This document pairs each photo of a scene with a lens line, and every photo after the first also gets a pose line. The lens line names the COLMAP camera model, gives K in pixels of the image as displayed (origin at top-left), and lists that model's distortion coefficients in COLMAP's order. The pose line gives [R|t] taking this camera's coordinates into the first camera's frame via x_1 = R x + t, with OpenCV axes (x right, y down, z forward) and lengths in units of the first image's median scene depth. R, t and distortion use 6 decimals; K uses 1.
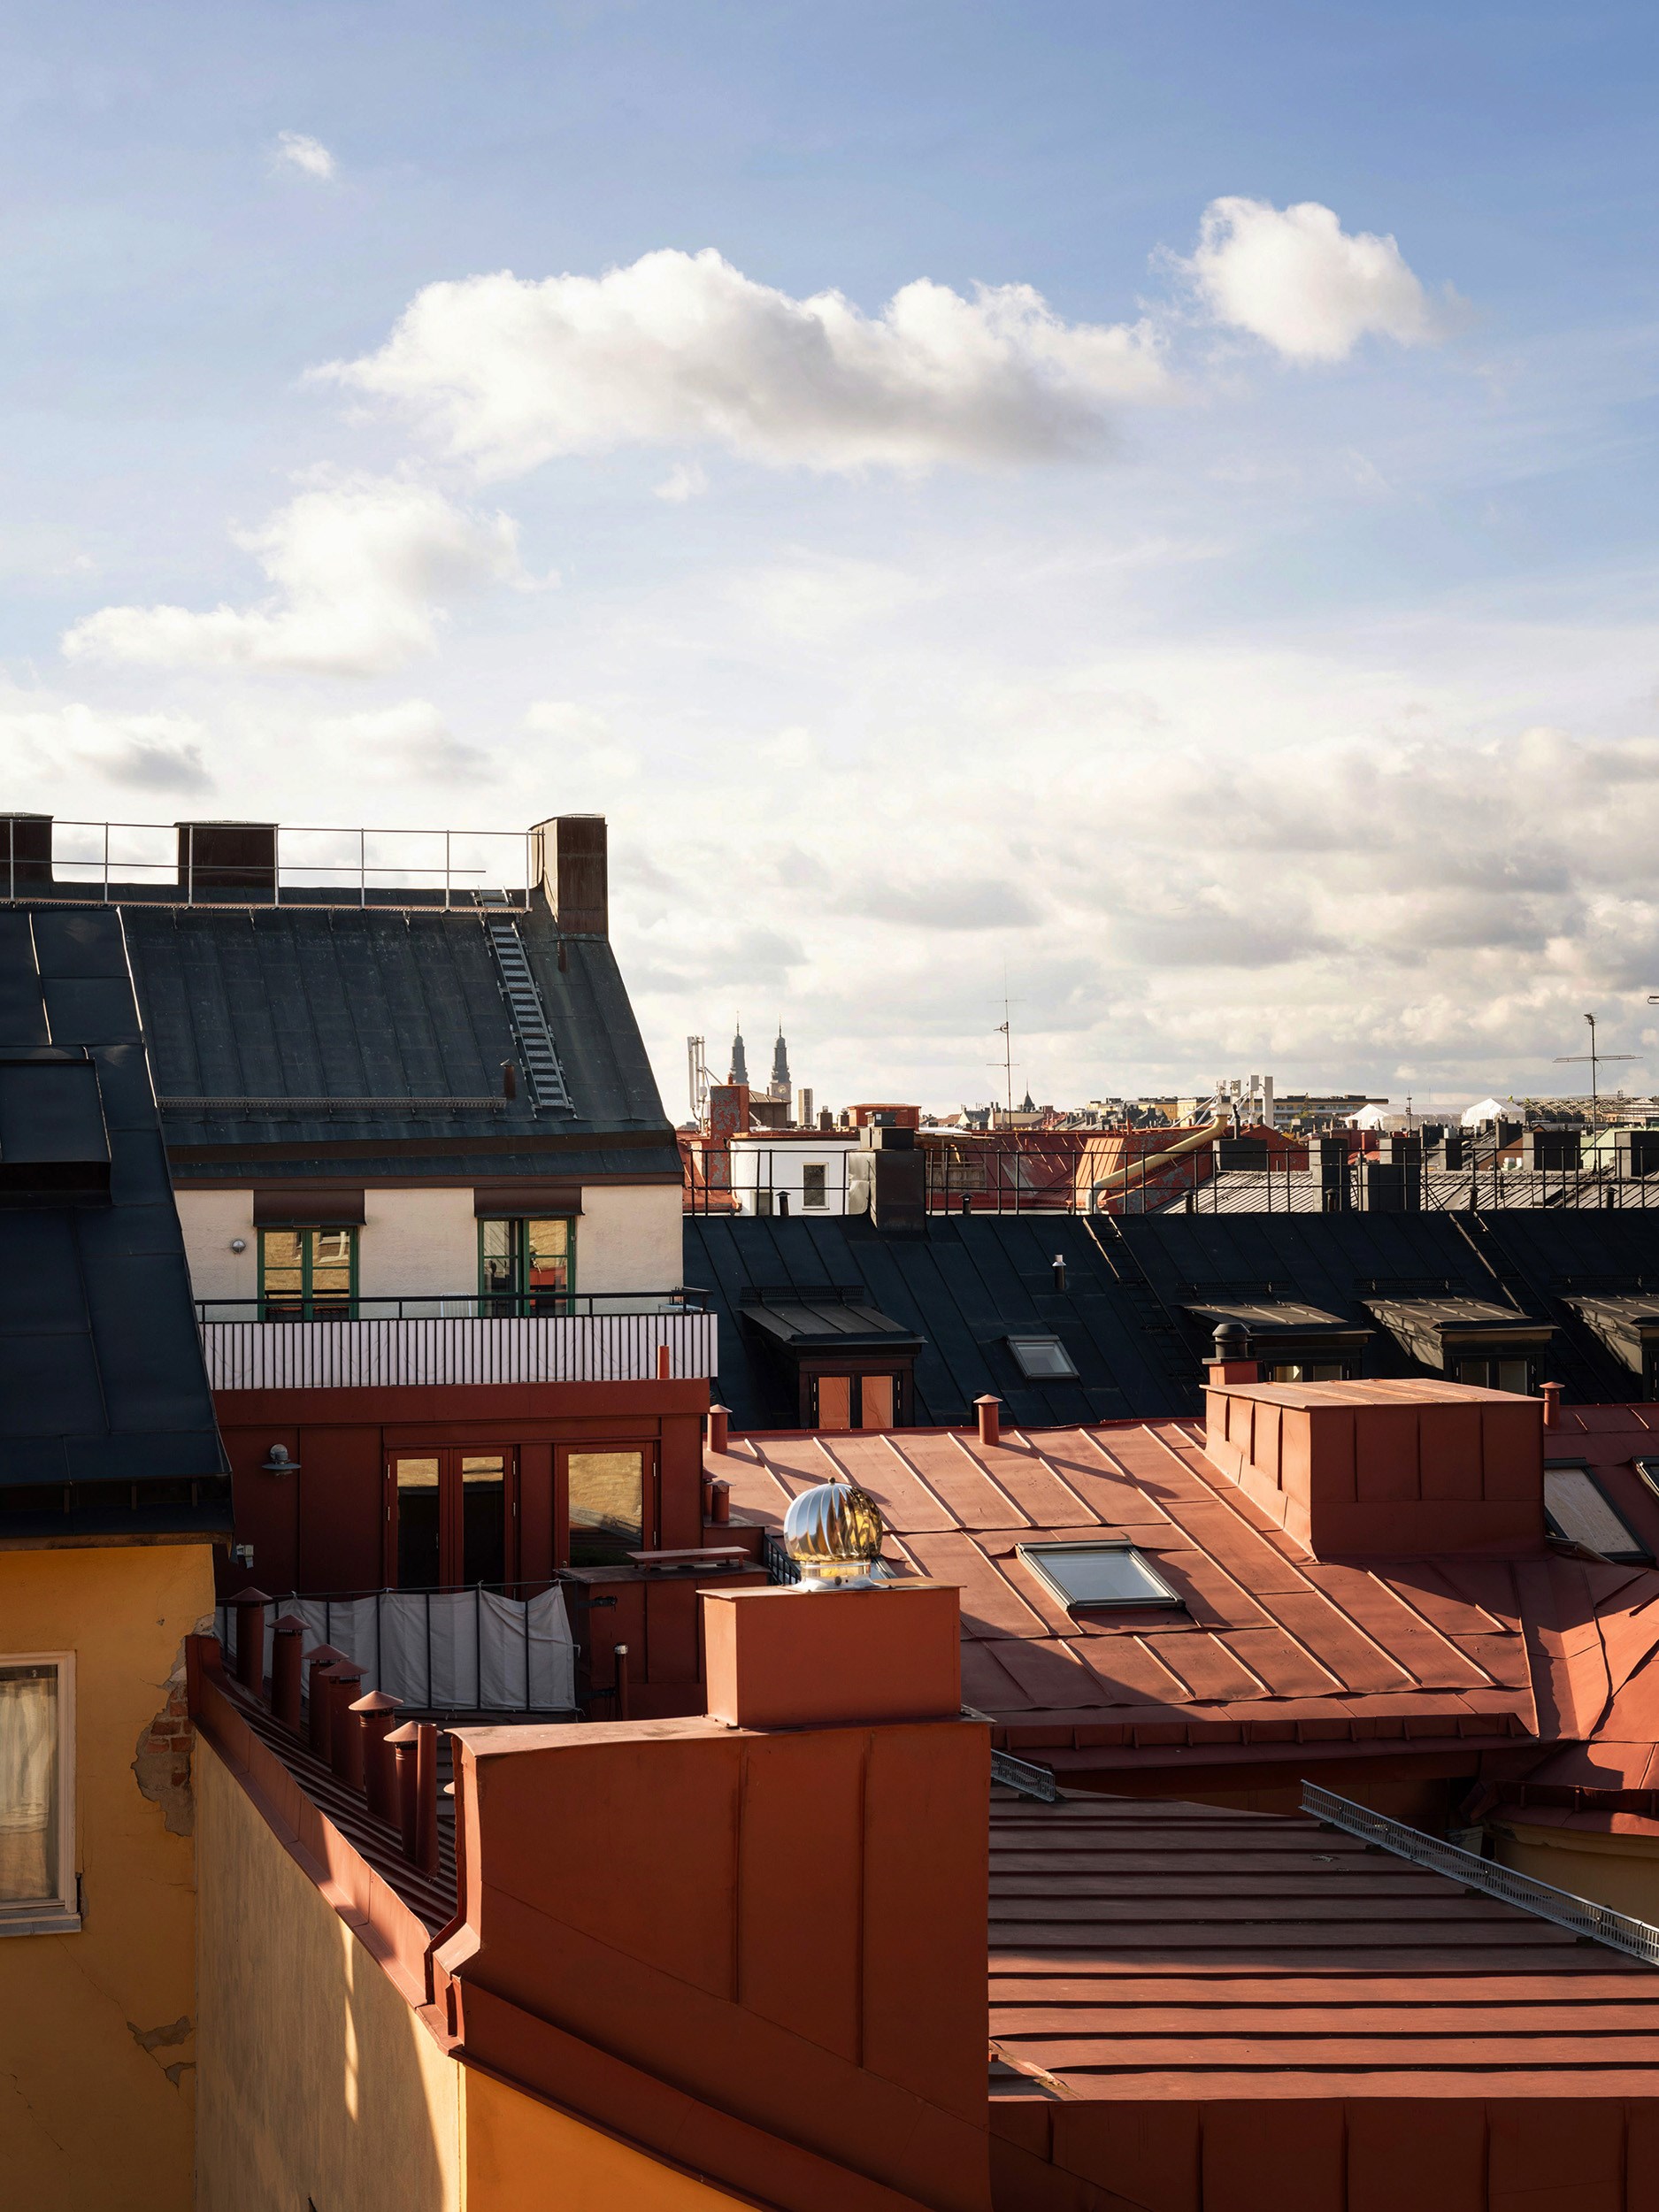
lens RADIAL K [[3773.1, 0, 829.5], [0, 3773.1, 1106.0], [0, 0, 1]] dist [-0.008373, -0.092033]
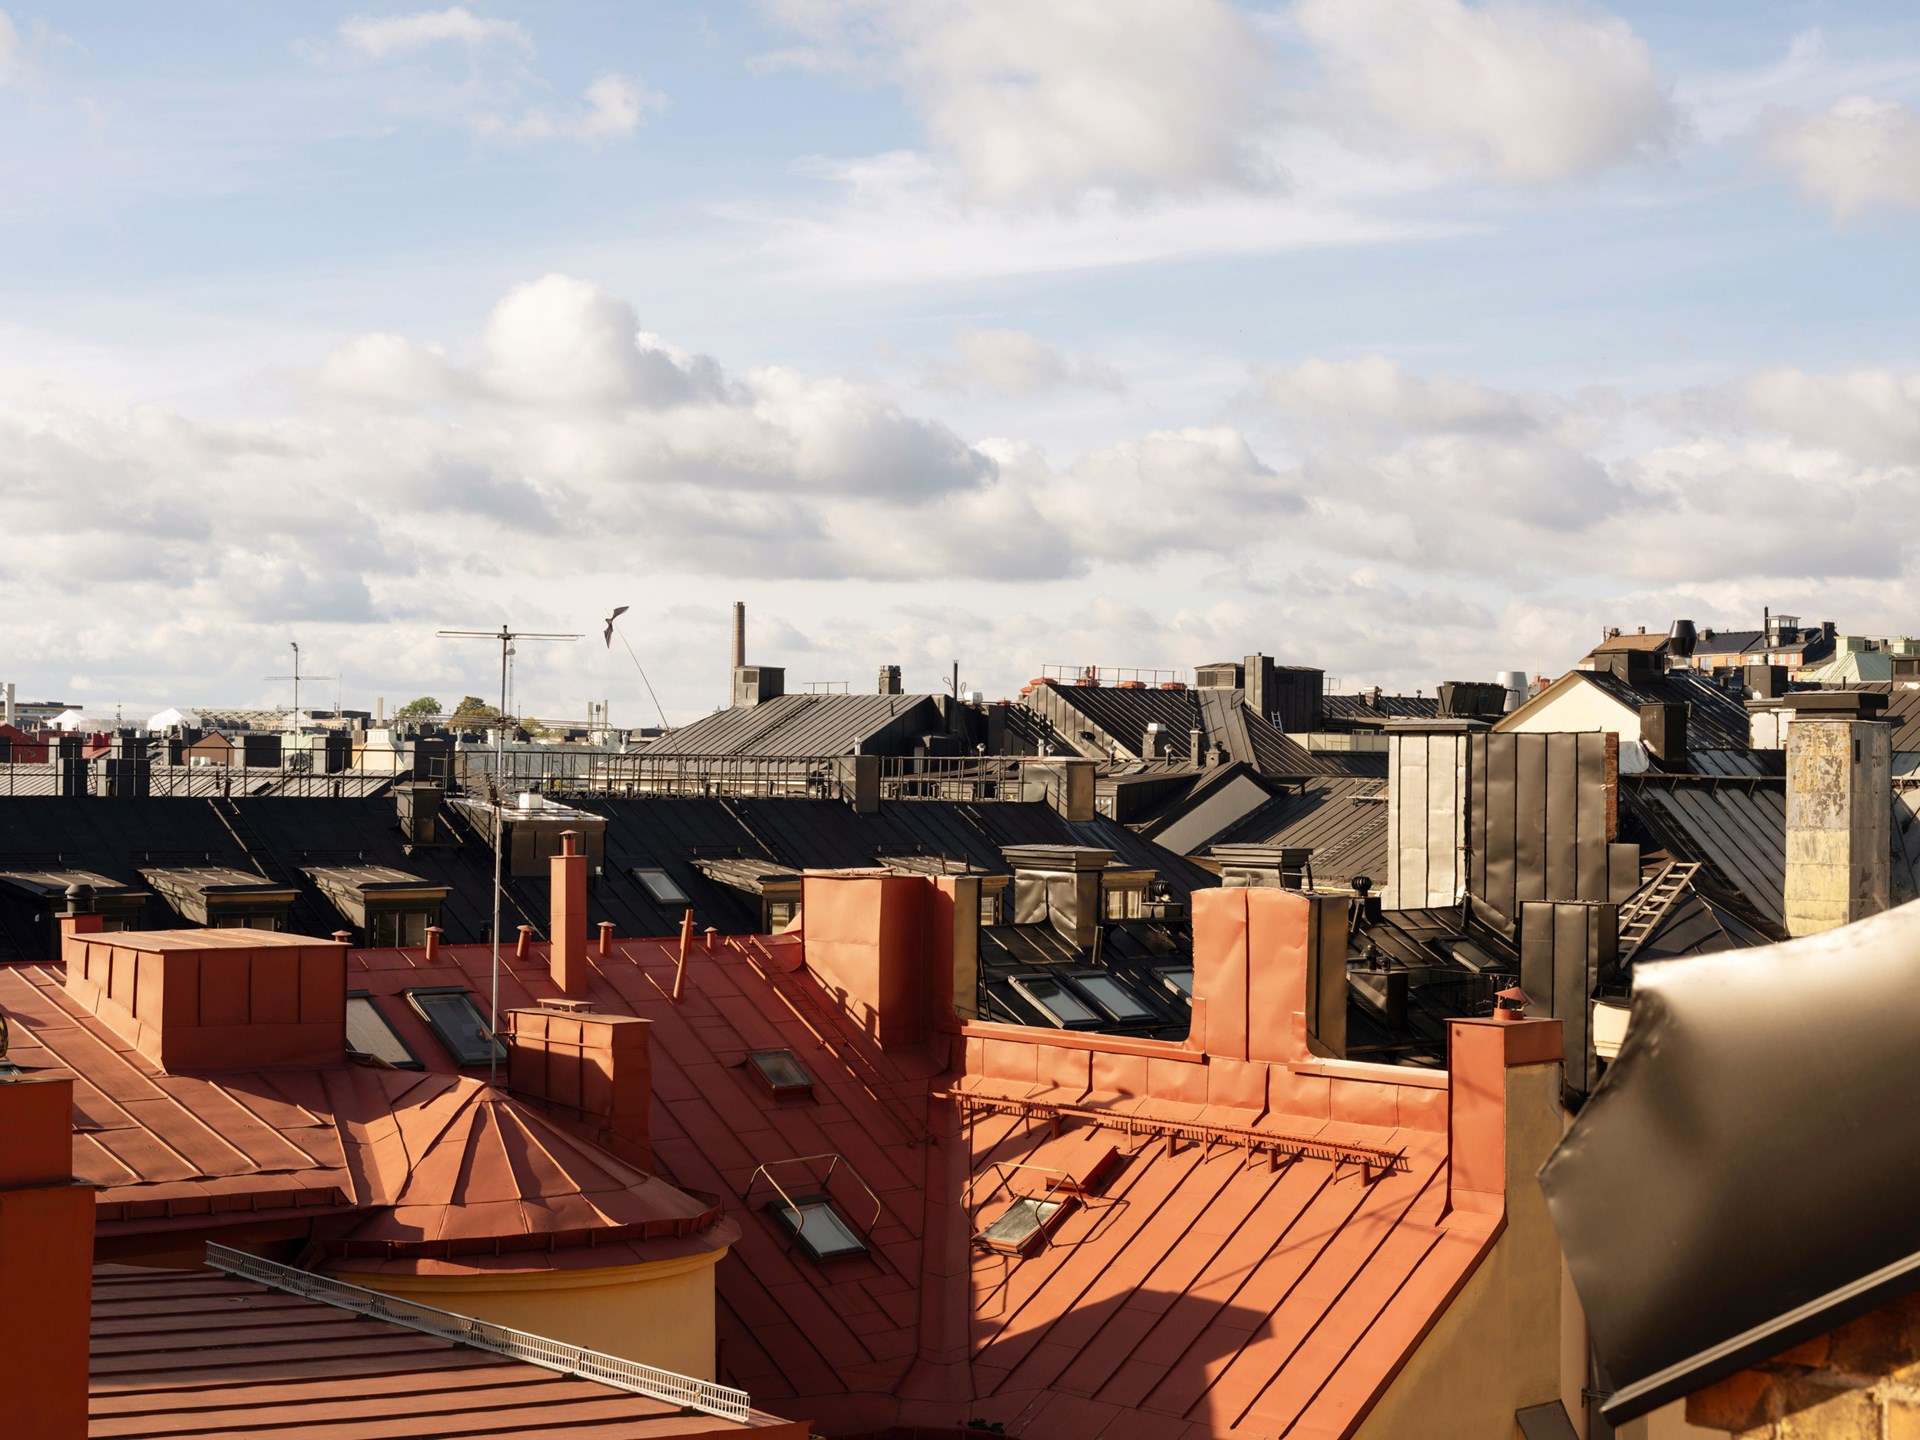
lens RADIAL K [[3275.1, 0, 960.0], [0, 3275.1, 720.0], [0, 0, 1]] dist [-0.008373, -0.092033]
pose [[0.874099, 0.028783, 0.484895, -0.165813], [-0.028199, 0.999566, -0.008500, 0.005384], [-0.484929, -0.006243, 0.874531, -0.070433]]
